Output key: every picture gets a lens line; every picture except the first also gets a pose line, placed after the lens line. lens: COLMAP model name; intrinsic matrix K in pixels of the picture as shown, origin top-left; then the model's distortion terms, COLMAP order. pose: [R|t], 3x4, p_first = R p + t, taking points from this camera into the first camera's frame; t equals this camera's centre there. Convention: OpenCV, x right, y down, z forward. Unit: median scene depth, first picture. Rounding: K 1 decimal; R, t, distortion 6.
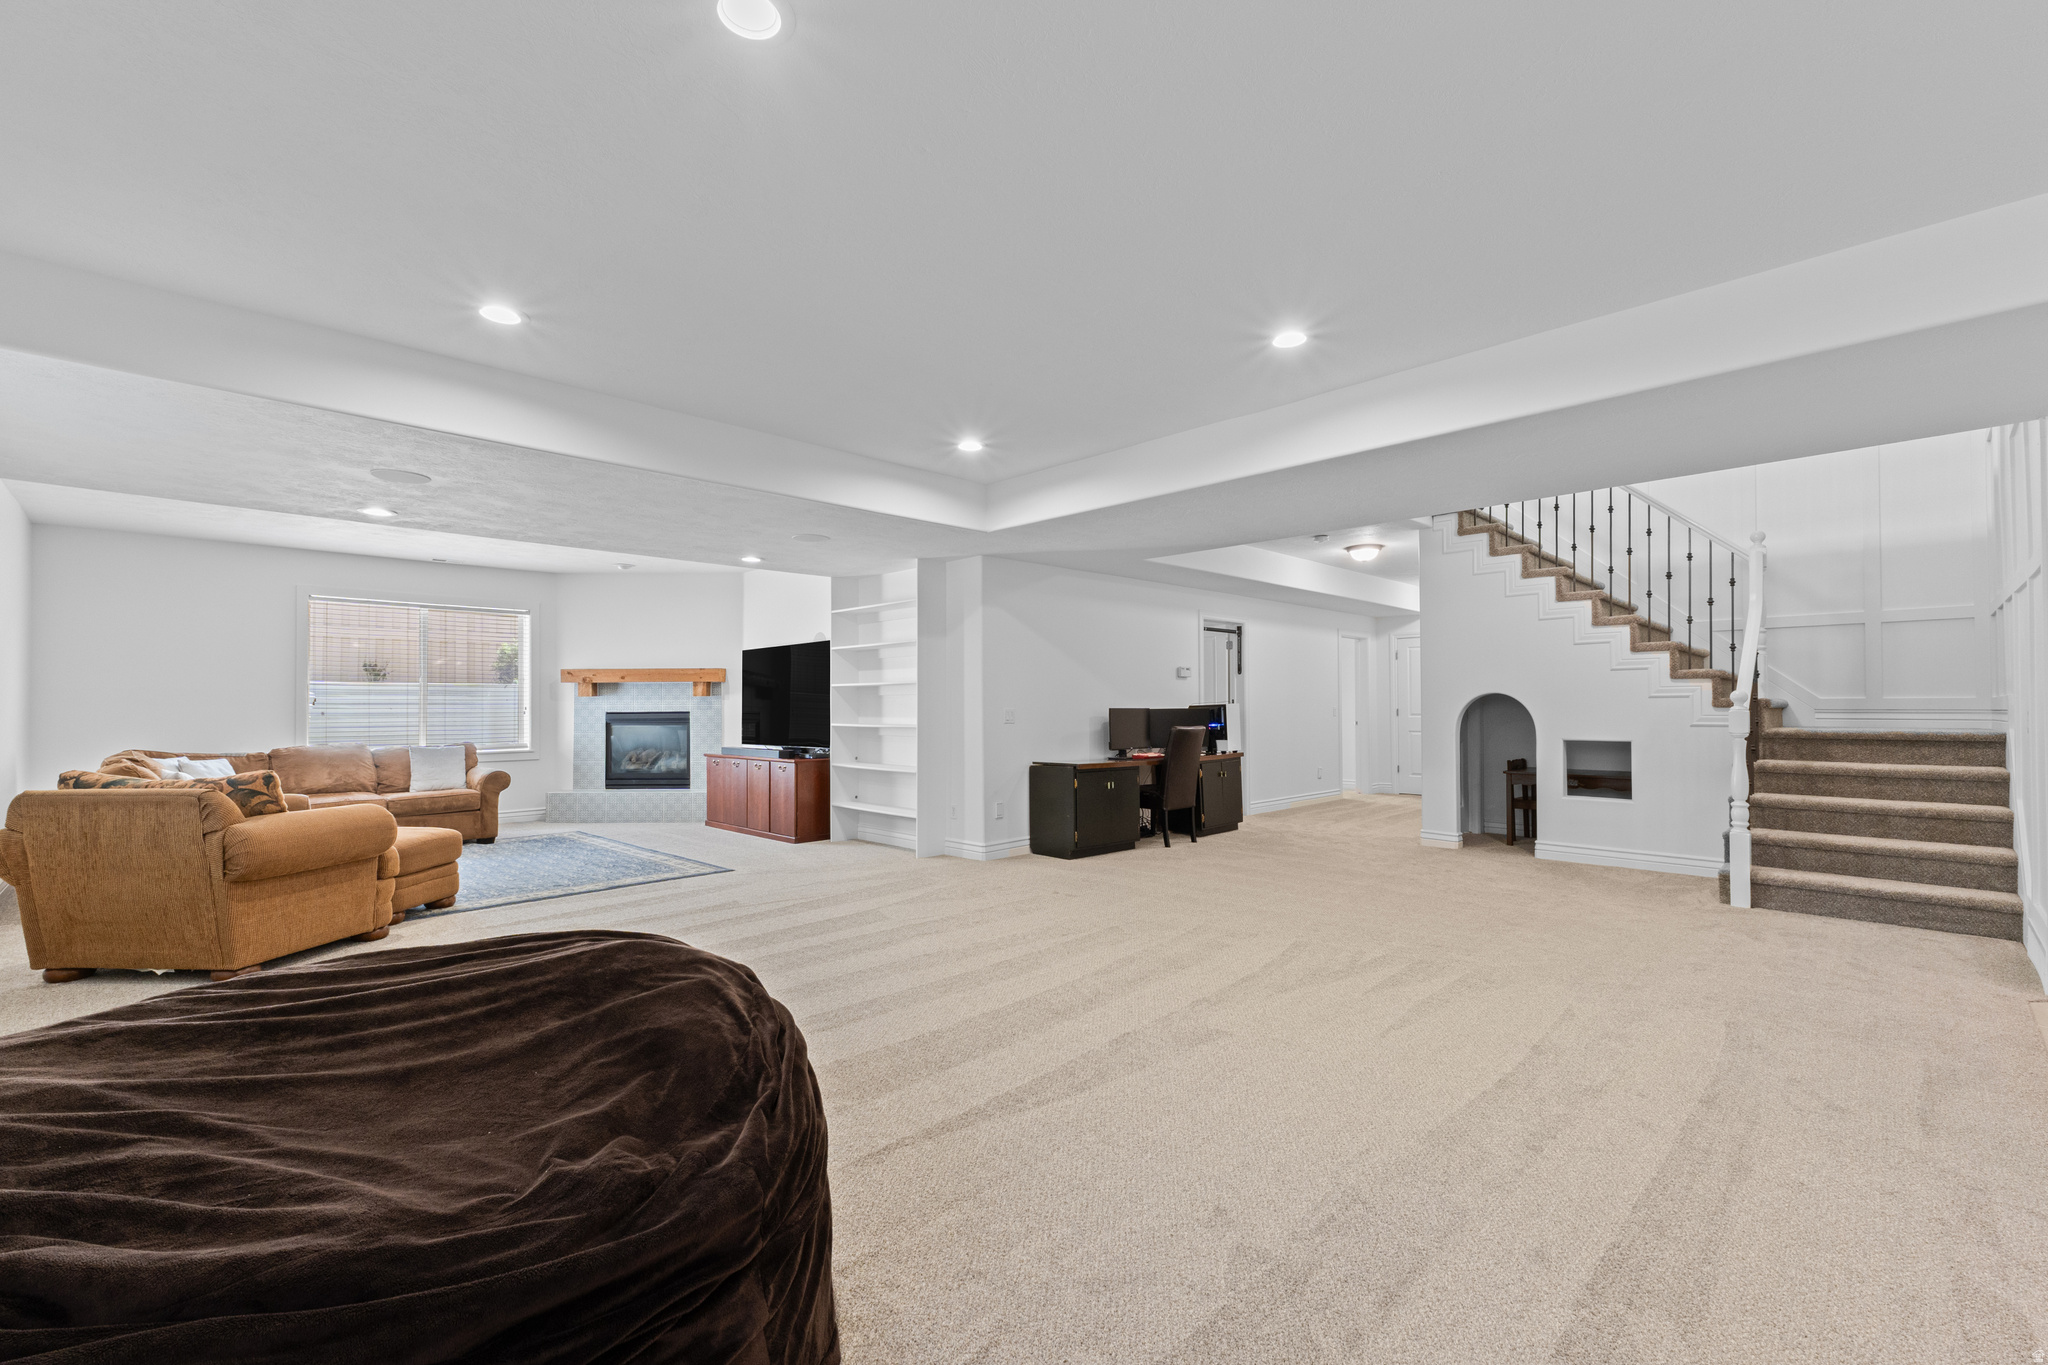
lens RADIAL K [[880.9, 0, 1030.0], [0, 880.9, 693.0], [0, 0, 1]] dist [0.013092, -0.002125]
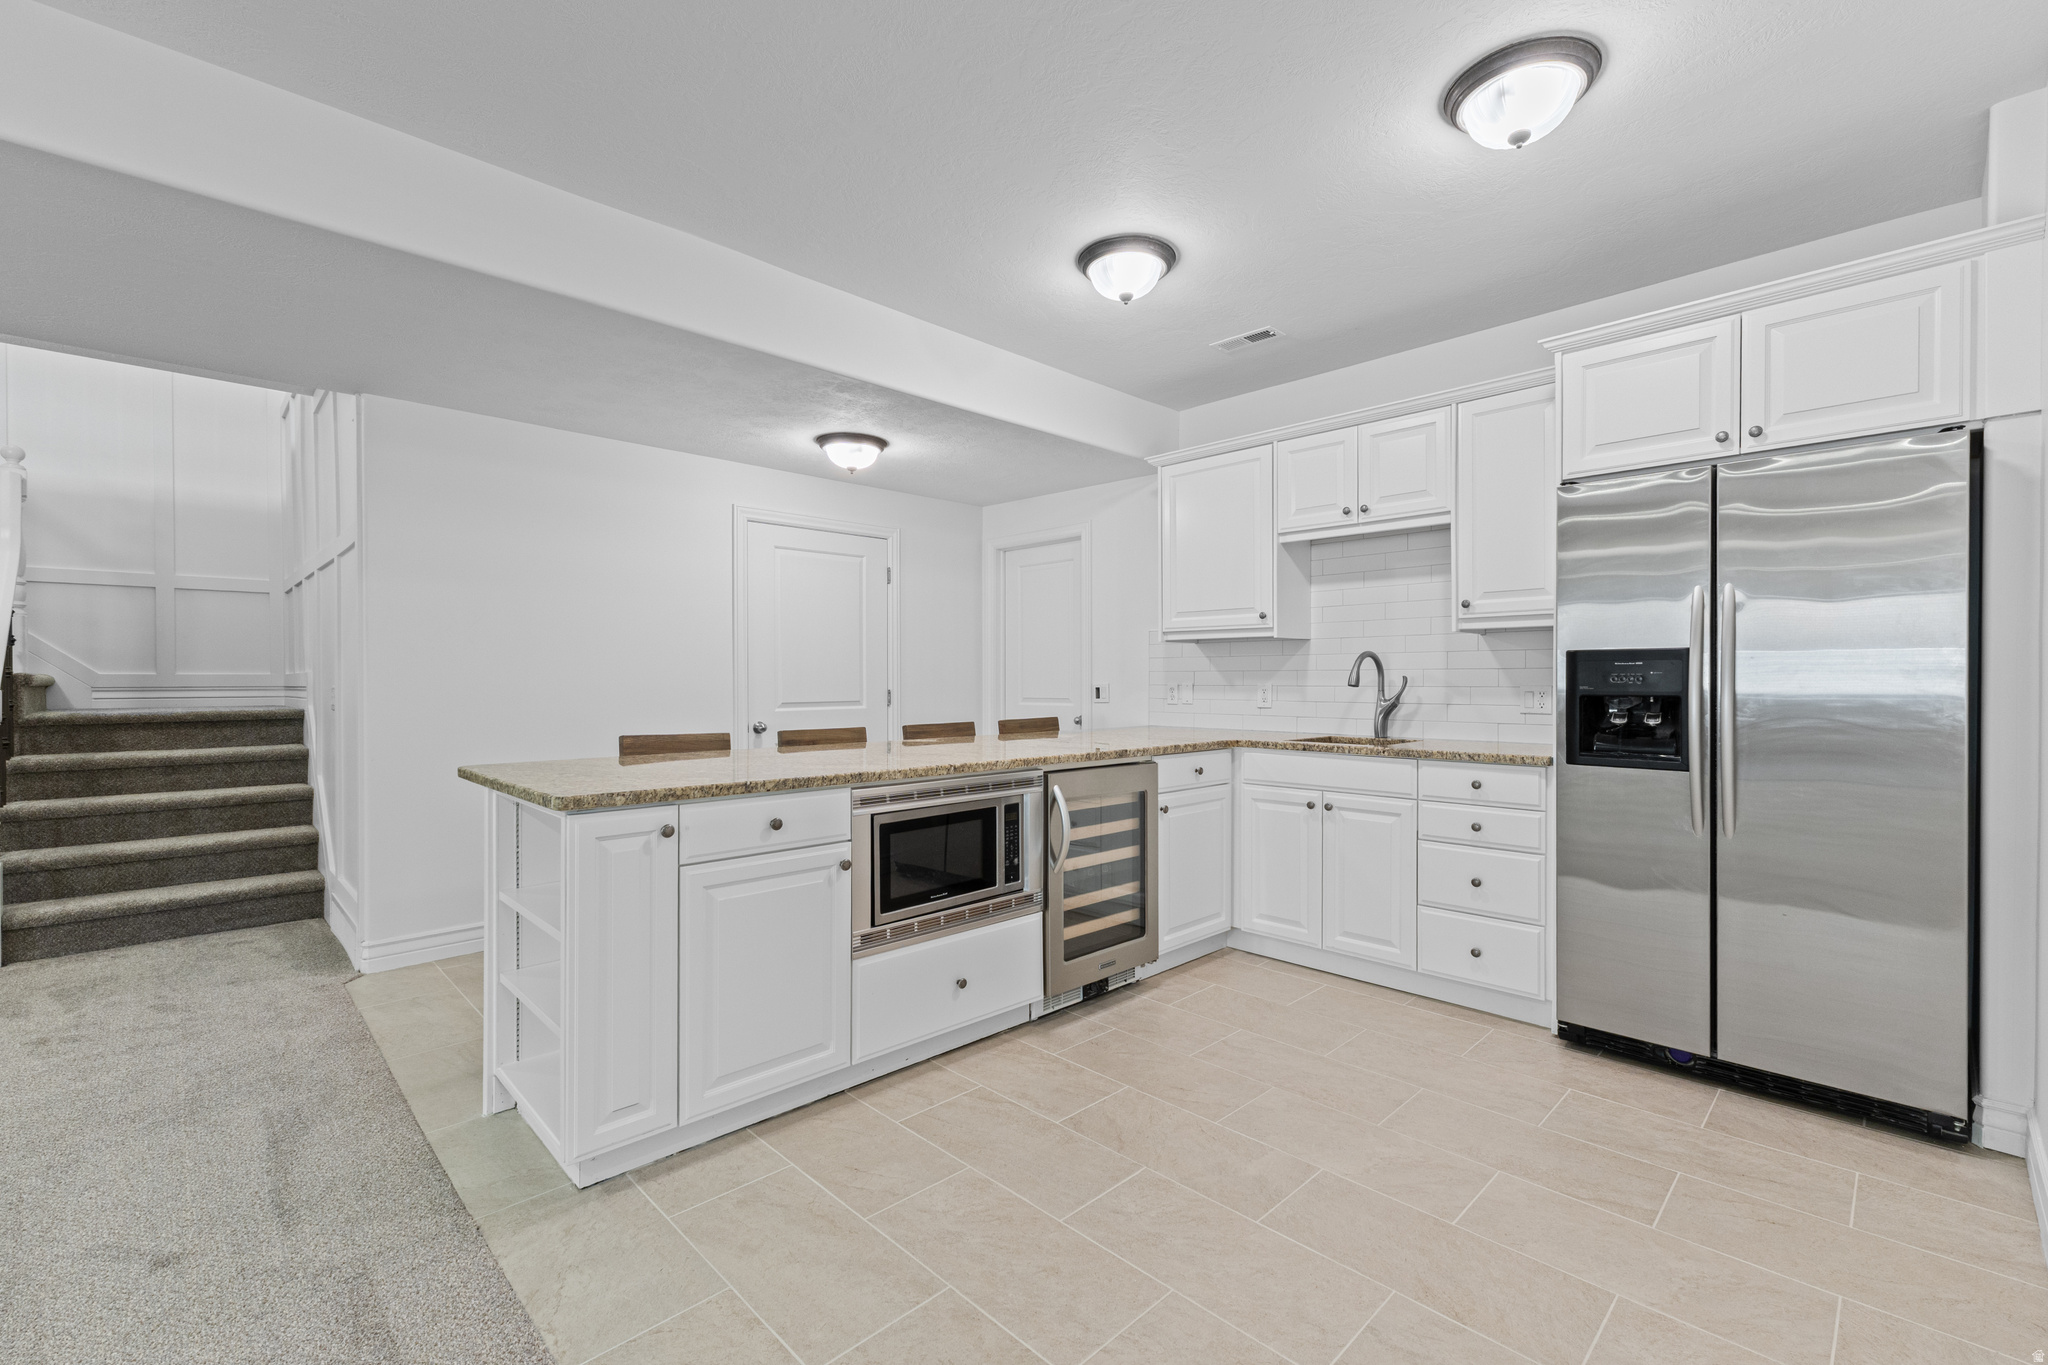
lens RADIAL K [[880.9, 0, 1031.7], [0, 880.9, 683.8], [0, 0, 1]] dist [0.013092, -0.002125]
pose [[0.022087, -0.004063, 0.999748, 0.111308], [-0.011082, 0.999929, 0.004308, 0.002603], [-0.999695, -0.011175, 0.022041, 0.156151]]
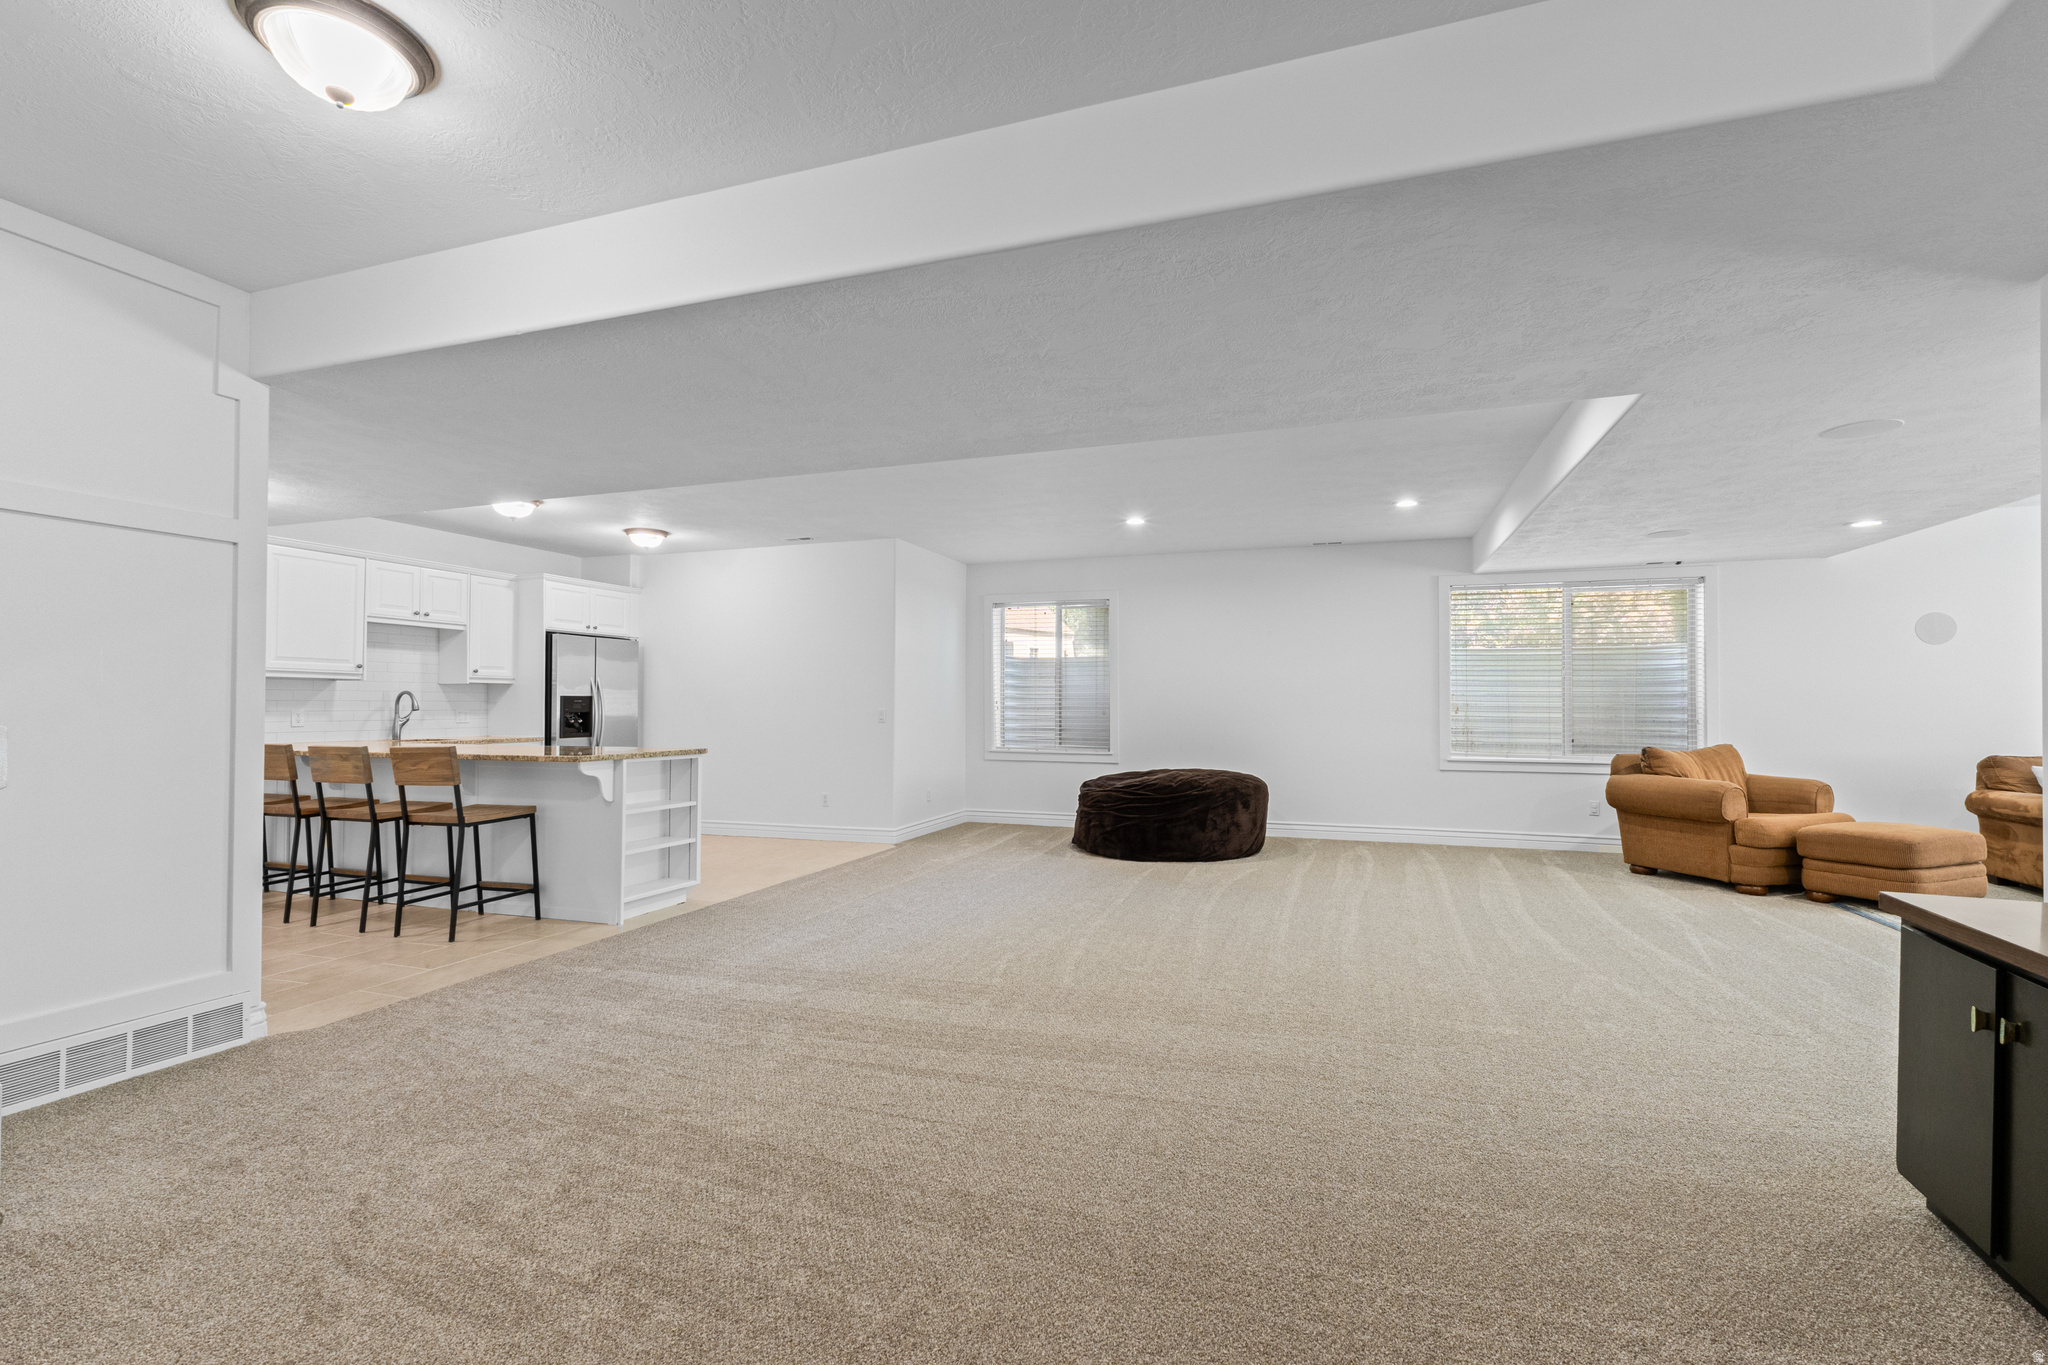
lens RADIAL K [[880.9, 0, 1066.2], [0, 880.9, 694.6], [0, 0, 1]] dist [0.013092, -0.002125]
pose [[-0.889517, -0.004921, -0.456875, 0.564954], [0.005982, 0.999731, -0.022414, 0.015515], [0.456862, -0.022671, -0.889249, 1.448680]]
